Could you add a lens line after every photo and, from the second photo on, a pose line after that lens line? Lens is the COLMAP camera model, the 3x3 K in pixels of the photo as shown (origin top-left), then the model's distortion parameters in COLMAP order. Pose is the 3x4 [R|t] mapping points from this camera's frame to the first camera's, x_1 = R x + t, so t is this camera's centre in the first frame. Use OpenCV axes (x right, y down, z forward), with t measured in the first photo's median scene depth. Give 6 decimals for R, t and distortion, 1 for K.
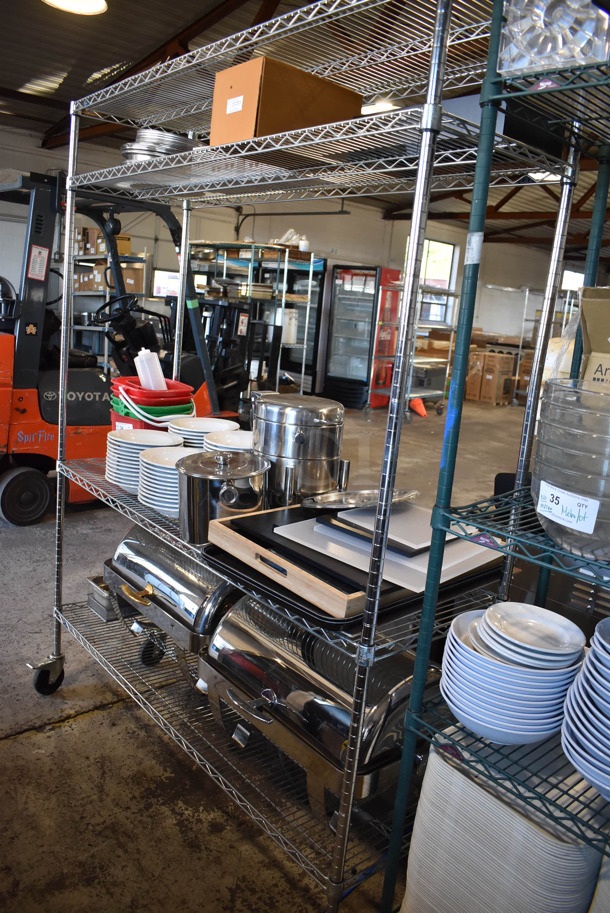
lens RADIAL K [[690.4, 0, 304.2], [0, 690.4, 433.2], [0, 0, 1]] dist [-0.052928, -0.003957]
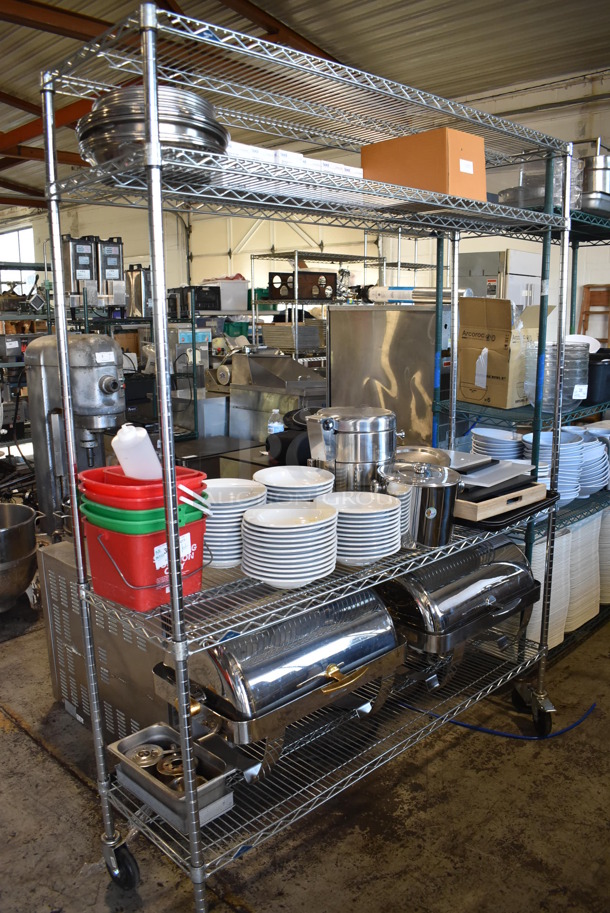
lens RADIAL K [[735.8, 0, 305.0], [0, 735.8, 456.5], [0, 0, 1]] dist [0.001206, 0.002064]
pose [[-0.060046, -0.287460, 0.955909, -1.194087], [0.187935, 0.937255, 0.293655, -0.355498], [-0.980344, 0.197282, -0.002255, 1.123392]]
